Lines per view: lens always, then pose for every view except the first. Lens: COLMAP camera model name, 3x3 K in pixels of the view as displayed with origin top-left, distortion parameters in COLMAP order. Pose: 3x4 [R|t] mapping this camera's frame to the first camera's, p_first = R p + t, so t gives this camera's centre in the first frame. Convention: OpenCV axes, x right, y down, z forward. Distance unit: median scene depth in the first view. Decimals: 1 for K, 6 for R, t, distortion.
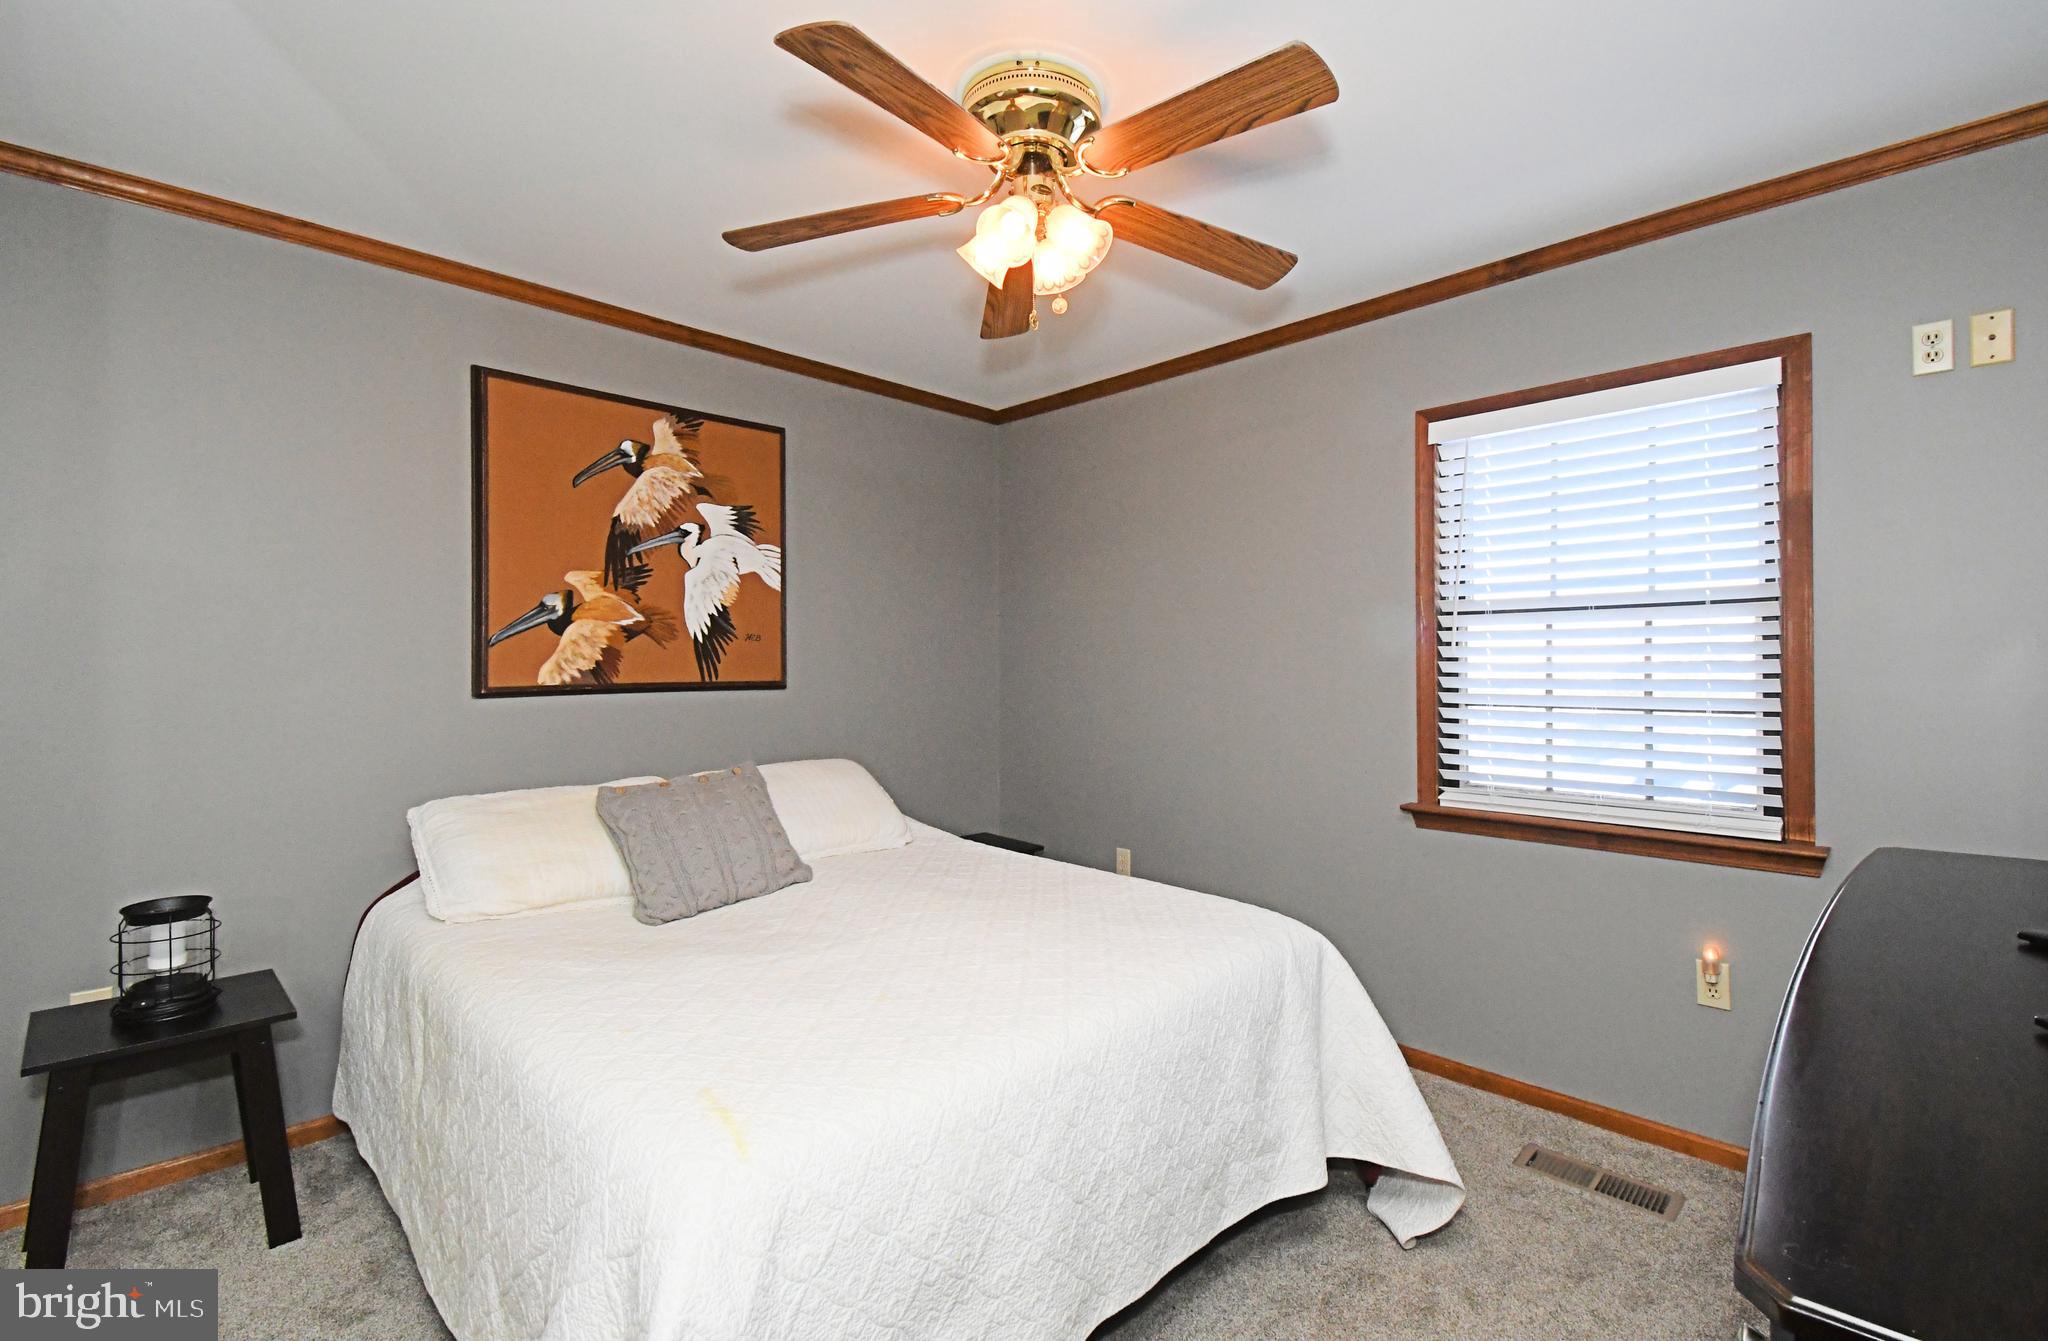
lens RADIAL K [[916.1, 0, 1022.8], [0, 916.1, 659.3], [0, 0, 1]] dist [-0.001777, -0.000236]
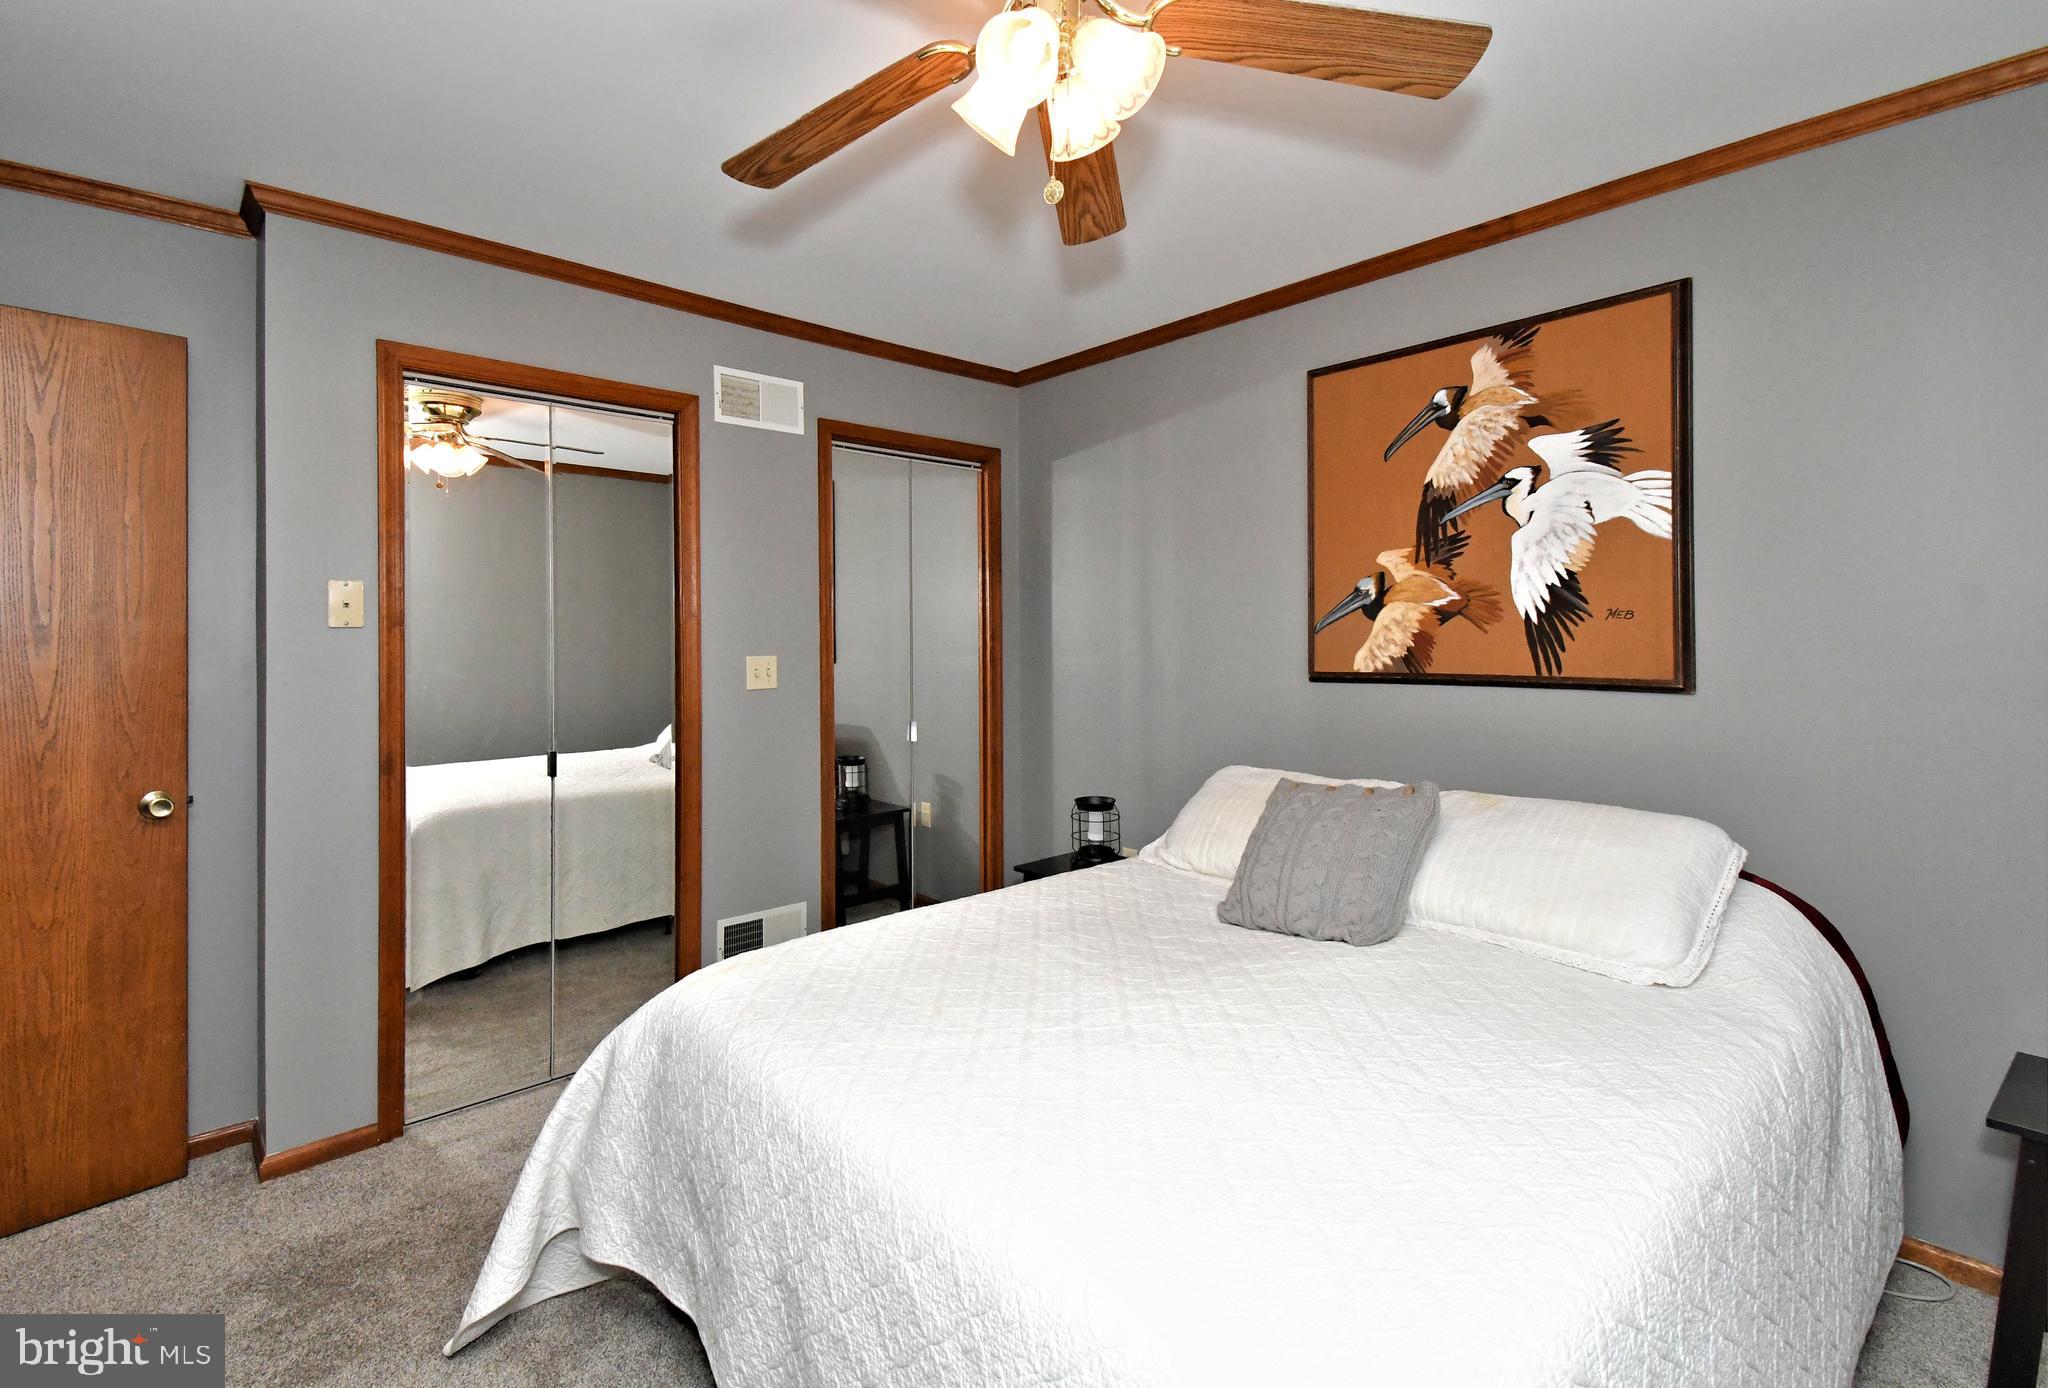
lens RADIAL K [[917.4, 0, 955.3], [0, 917.4, 642.1], [0, 0, 1]] dist [0.004849, 0.000241]
pose [[-0.095154, 0.004800, -0.995451, 0.463871], [0.008317, 0.999957, 0.004027, -0.010467], [0.995428, -0.007896, -0.095190, 0.623778]]
